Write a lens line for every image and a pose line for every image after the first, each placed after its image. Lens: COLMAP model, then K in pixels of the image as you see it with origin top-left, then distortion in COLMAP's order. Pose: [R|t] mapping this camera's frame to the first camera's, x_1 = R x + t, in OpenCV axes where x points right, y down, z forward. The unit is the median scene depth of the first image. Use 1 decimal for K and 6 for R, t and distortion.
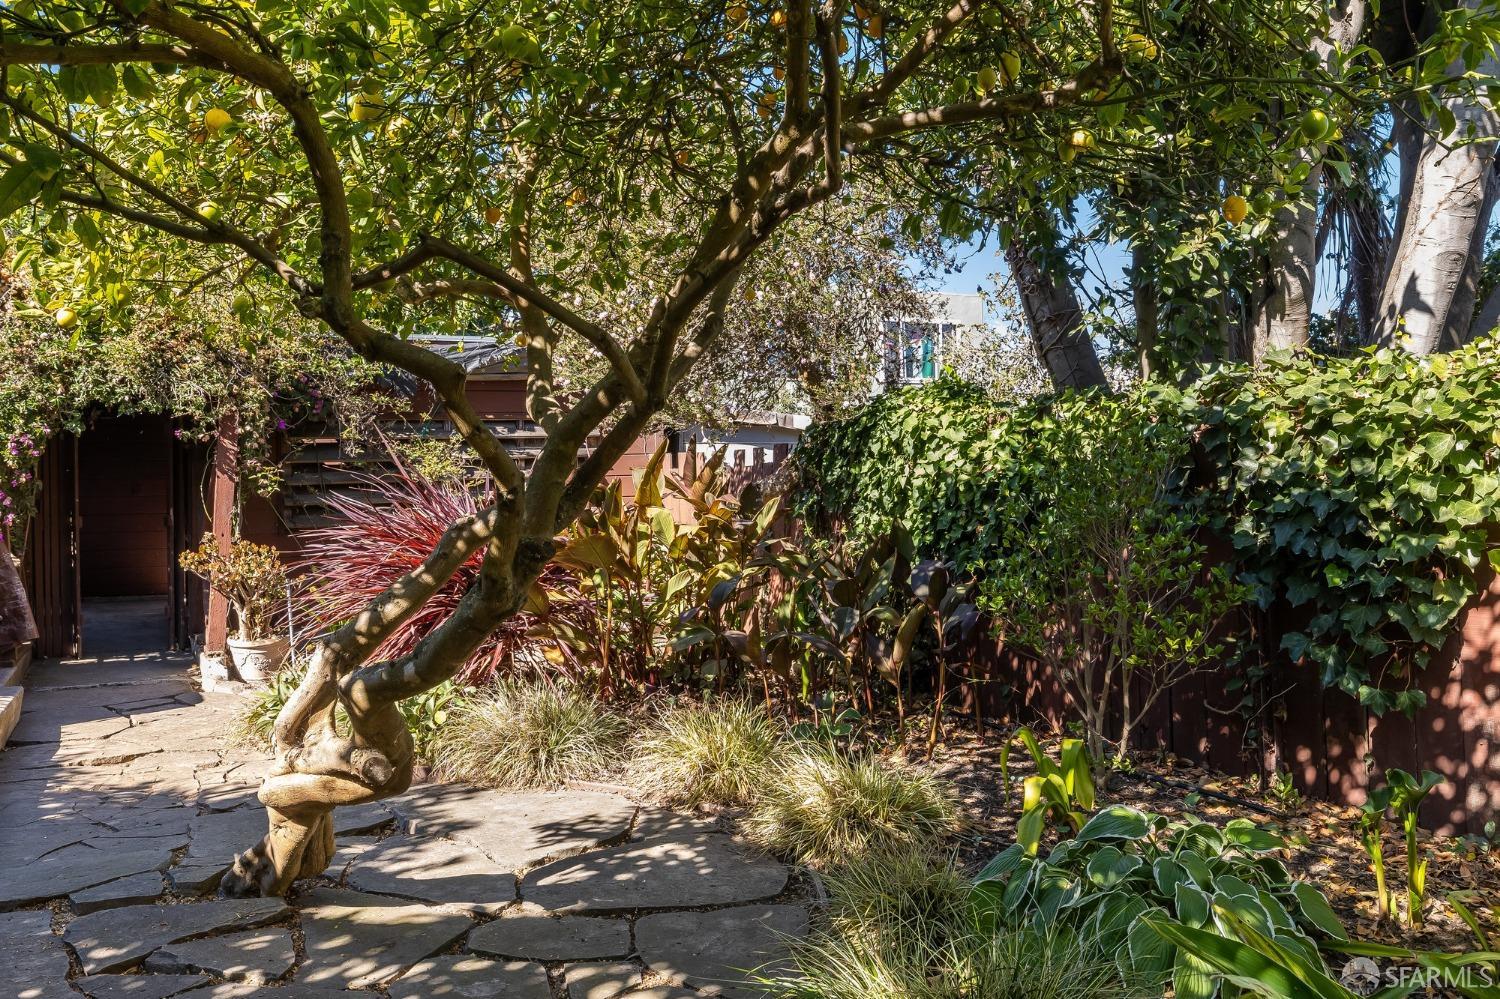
lens RADIAL K [[1162.8, 0, 750.0], [0, 1162.8, 499.5], [0, 0, 1]] dist [-0.006952, -0.002737]
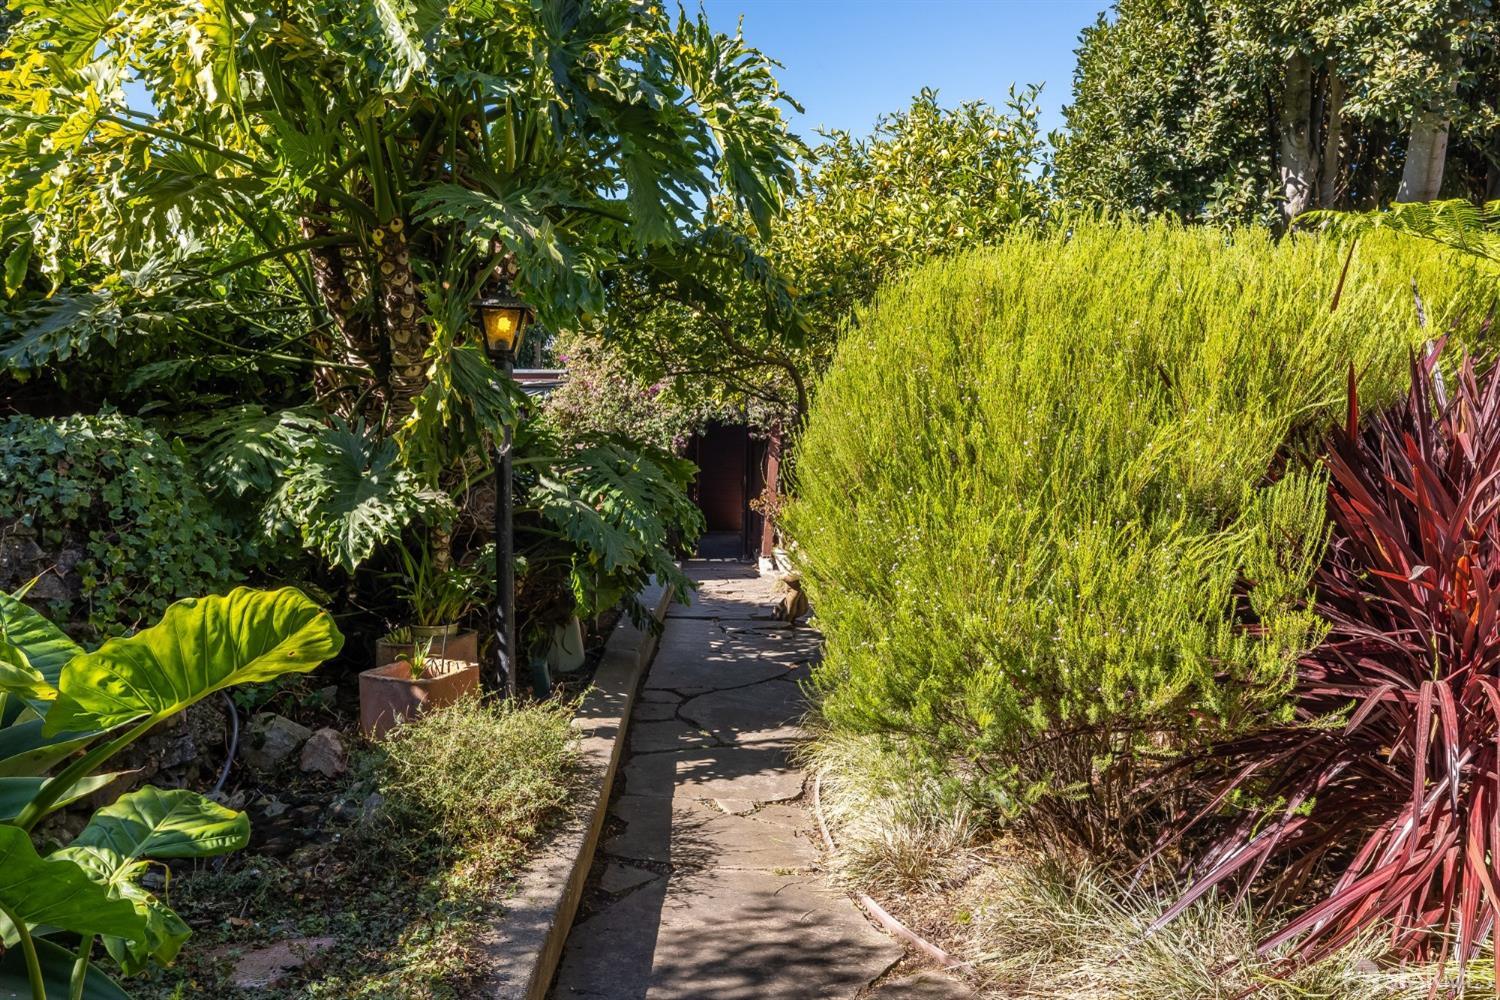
lens RADIAL K [[1162.8, 0, 750.0], [0, 1162.8, 500.0], [0, 0, 1]] dist [-0.006952, -0.002737]
pose [[0.902521, 0.029952, -0.429603, 0.300610], [-0.018794, 0.999367, 0.030192, -0.009368], [0.430235, -0.019175, 0.902513, -0.664395]]
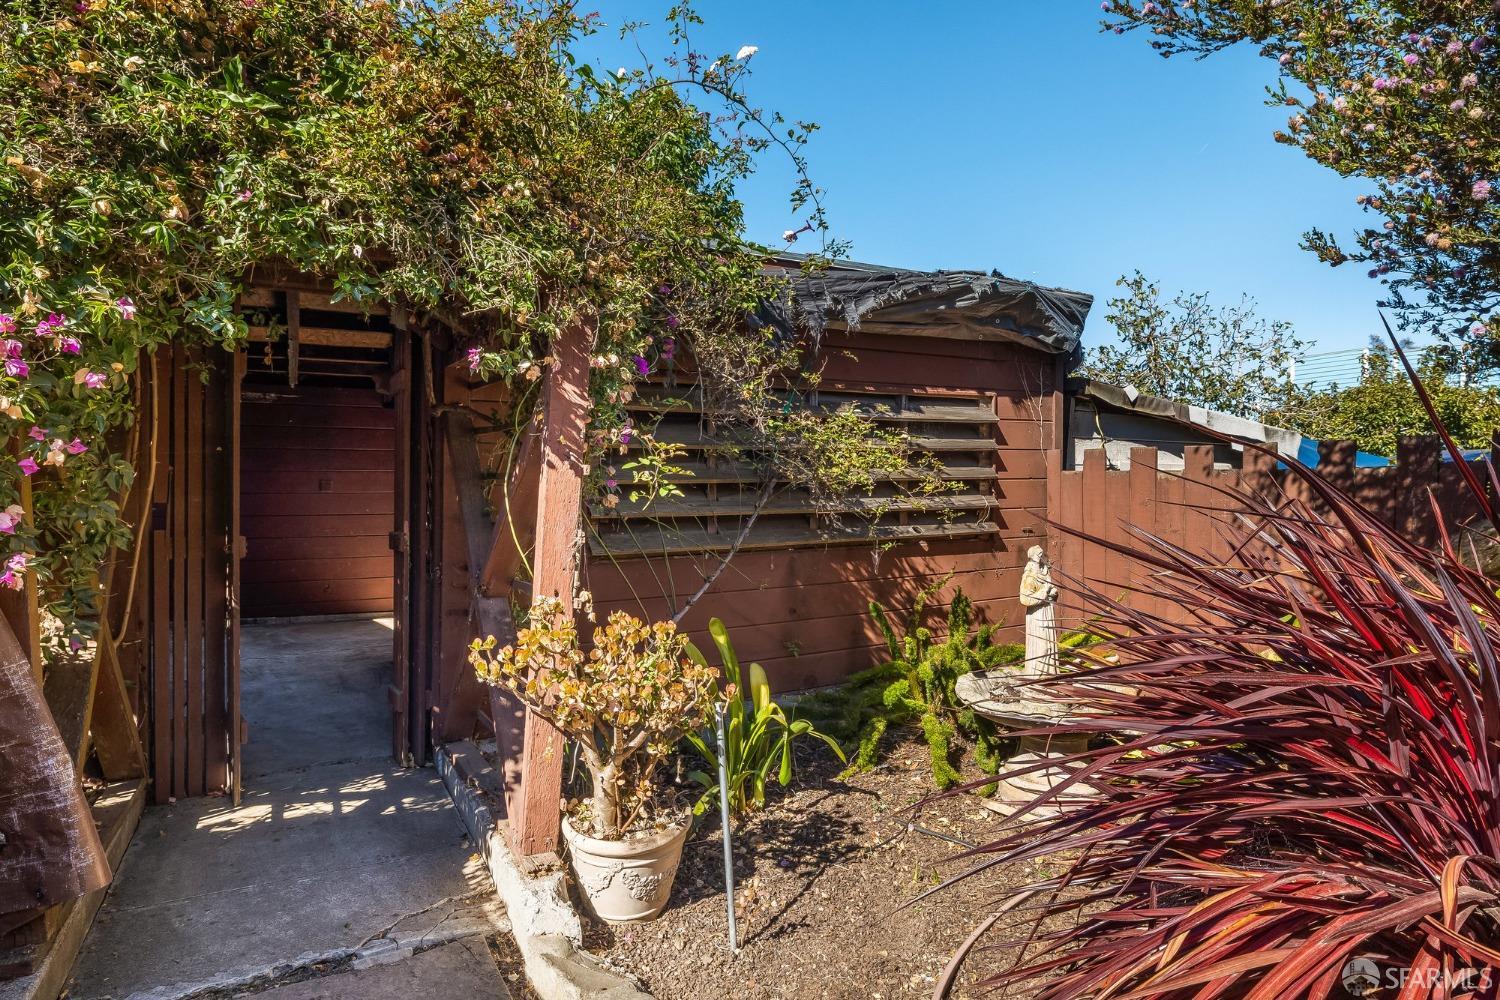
lens RADIAL K [[816.4, 0, 750.0], [0, 816.4, 500.0], [0, 0, 1]] dist [0.001885, 0.001146]
pose [[0.999835, 0.014639, 0.010714, -0.394692], [-0.014617, 0.999891, -0.002095, -0.006145], [-0.010744, 0.001938, 0.999940, 0.702711]]
